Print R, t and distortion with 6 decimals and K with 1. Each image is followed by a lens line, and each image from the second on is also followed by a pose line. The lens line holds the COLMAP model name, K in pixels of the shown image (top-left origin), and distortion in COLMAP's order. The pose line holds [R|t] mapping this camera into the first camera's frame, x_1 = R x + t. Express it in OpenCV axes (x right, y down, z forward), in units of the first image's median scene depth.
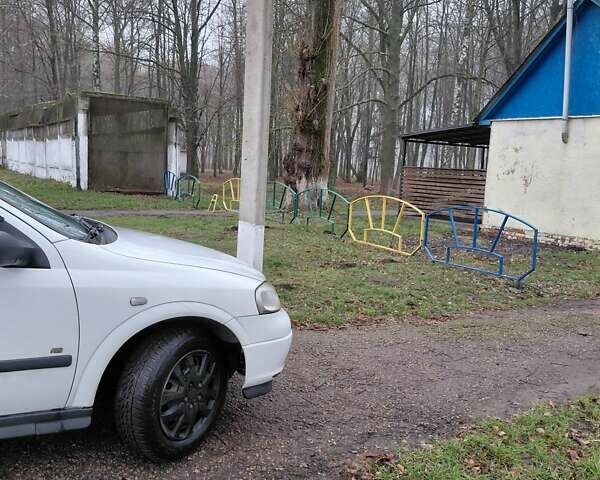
lens RADIAL K [[588.3, 0, 300.0], [0, 588.3, 240.0], [0, 0, 1]] dist [0.177259, -0.453674]
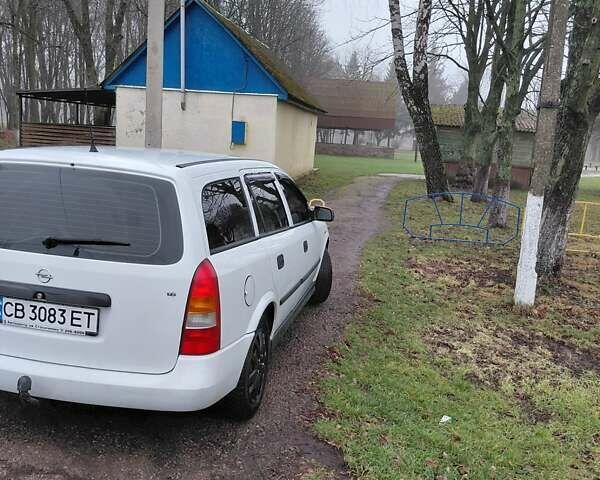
lens RADIAL K [[596.8, 0, 300.0], [0, 596.8, 240.0], [0, 0, 1]] dist [0.182911, -0.475539]
pose [[0.654205, -0.140860, 0.743085, -0.398187], [0.064086, 0.989294, 0.131111, -0.033382], [-0.753598, -0.038152, 0.656228, -0.082394]]
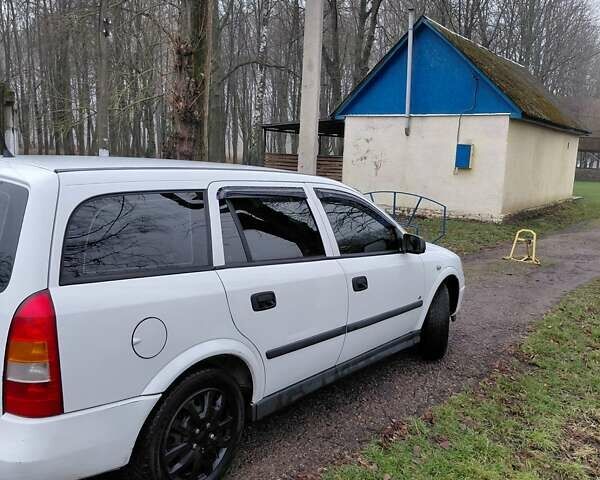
lens RADIAL K [[588.3, 0, 300.0], [0, 588.3, 240.0], [0, 0, 1]] dist [0.177259, -0.453674]
pose [[0.920246, -0.071243, 0.384801, -0.260250], [0.054275, 0.997021, 0.054794, -0.019320], [-0.387558, -0.029539, 0.921372, -0.090773]]
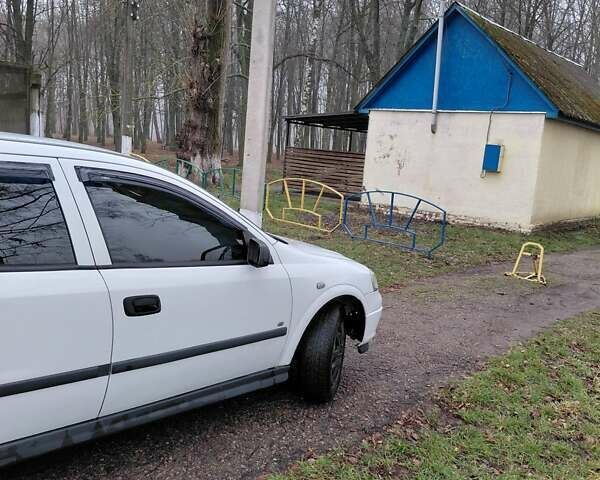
lens RADIAL K [[587.3, 0, 309.1], [0, 587.3, 241.9], [0, 0, 1]] dist [0.172582, -0.433745]
pose [[0.954032, -0.020096, 0.299030, -0.137032], [0.003097, 0.998357, 0.057213, -0.014479], [-0.299689, -0.053657, 0.952527, -0.052413]]
